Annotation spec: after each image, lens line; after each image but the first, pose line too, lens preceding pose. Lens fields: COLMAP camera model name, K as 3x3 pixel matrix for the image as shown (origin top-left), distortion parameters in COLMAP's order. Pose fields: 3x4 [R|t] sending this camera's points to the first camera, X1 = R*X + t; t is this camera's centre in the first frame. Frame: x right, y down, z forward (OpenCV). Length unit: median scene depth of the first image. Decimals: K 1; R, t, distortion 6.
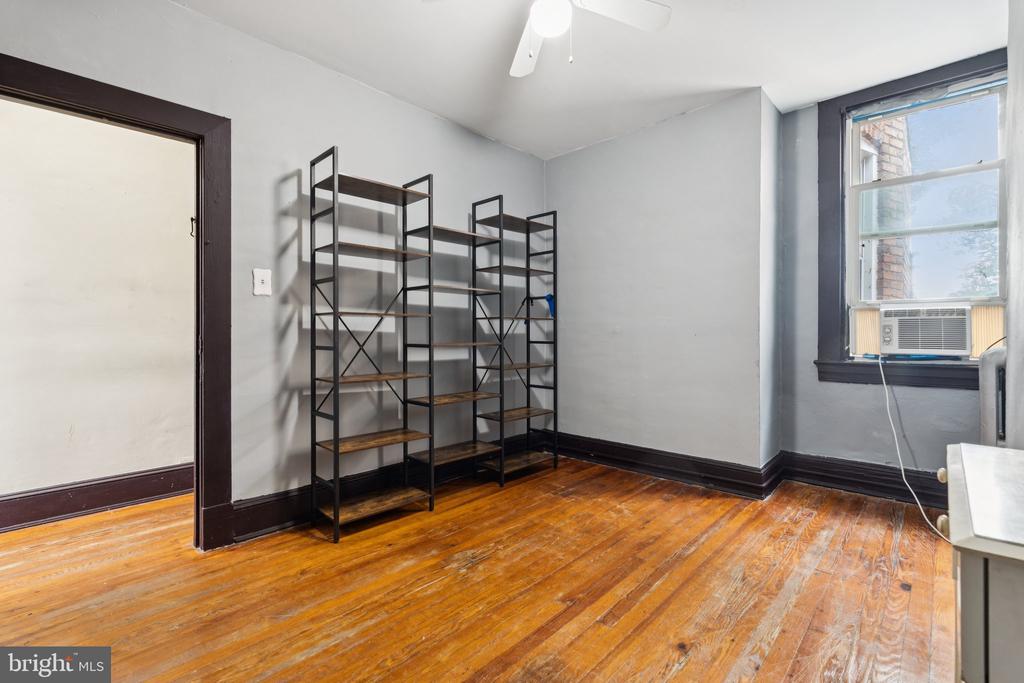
lens RADIAL K [[455.7, 0, 506.4], [0, 455.7, 335.1], [0, 0, 1]] dist [-0.002511, -0.000423]
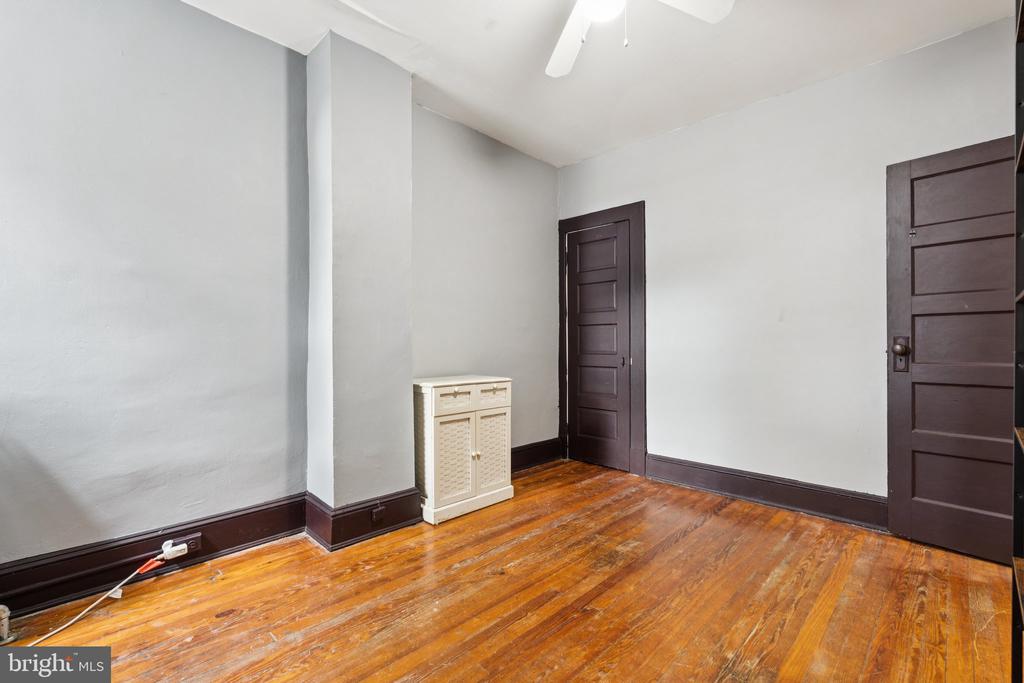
lens RADIAL K [[447.4, 0, 509.4], [0, 447.4, 345.6], [0, 0, 1]] dist [-0.002664, 0.000106]
pose [[-0.999819, 0.004439, 0.018476, 0.197286], [0.004641, 0.999930, 0.010908, -0.002788], [-0.018426, 0.010991, -0.999770, 1.354217]]
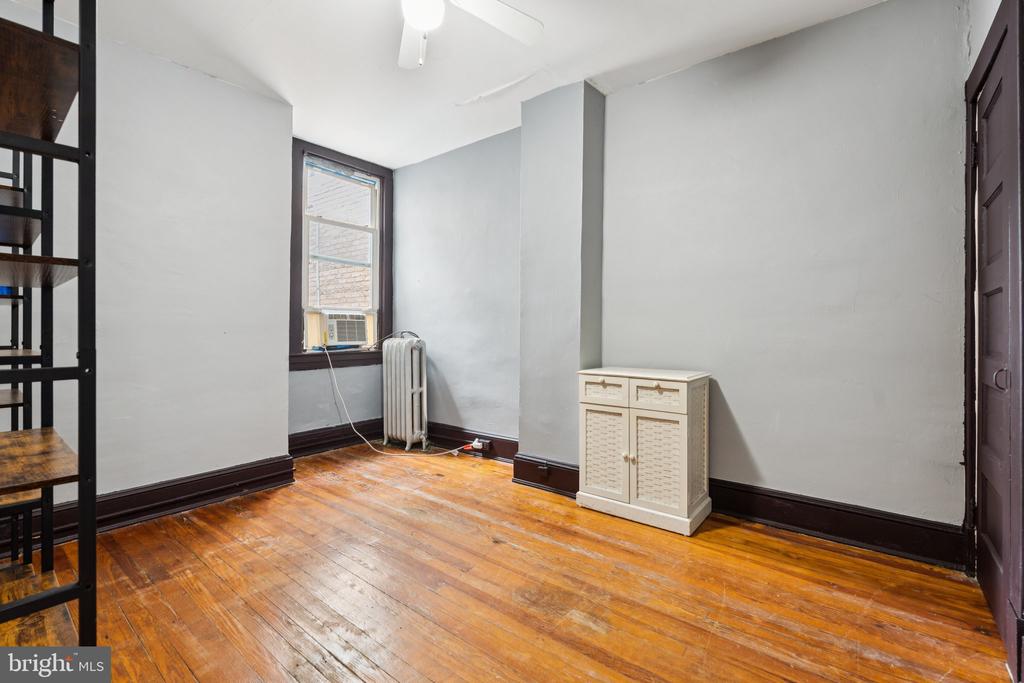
lens RADIAL K [[455.7, 0, 505.9], [0, 455.7, 331.1], [0, 0, 1]] dist [-0.002511, -0.000423]
pose [[-0.087188, 0.001625, 0.996191, -0.637119], [0.004050, 0.999991, -0.001277, 0.001537], [-0.996184, 0.003924, -0.087193, 0.639432]]
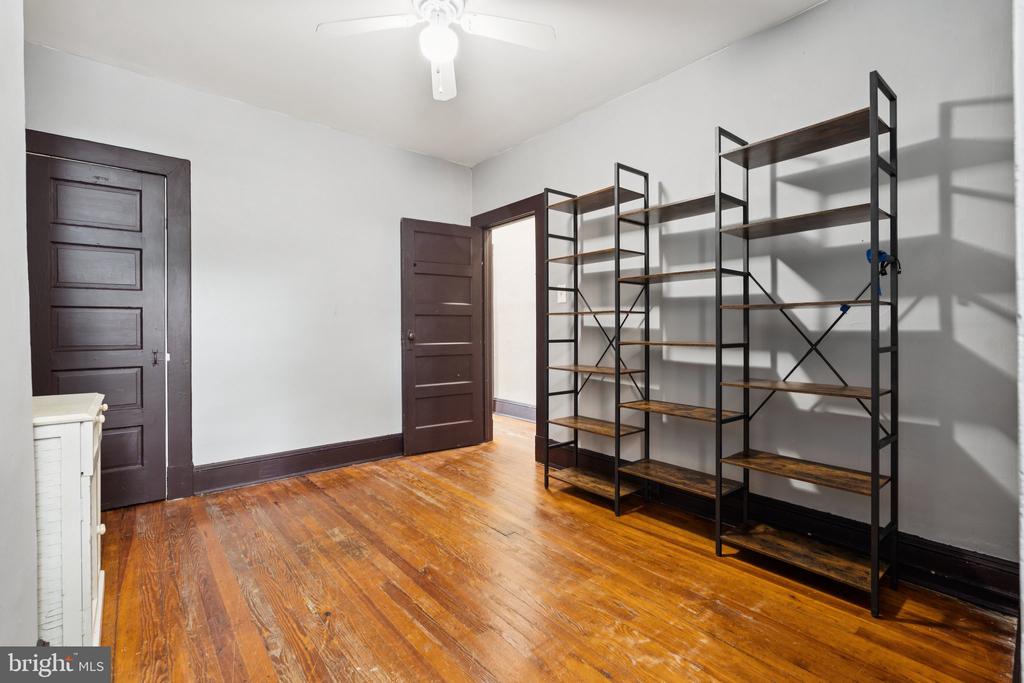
lens RADIAL K [[455.7, 0, 506.8], [0, 455.7, 332.9], [0, 0, 1]] dist [-0.002511, -0.000423]
pose [[-0.113928, 0.008594, -0.993452, 0.835630], [-0.002212, 0.999958, 0.008904, -0.005921], [0.993487, 0.003212, -0.113904, 0.910447]]
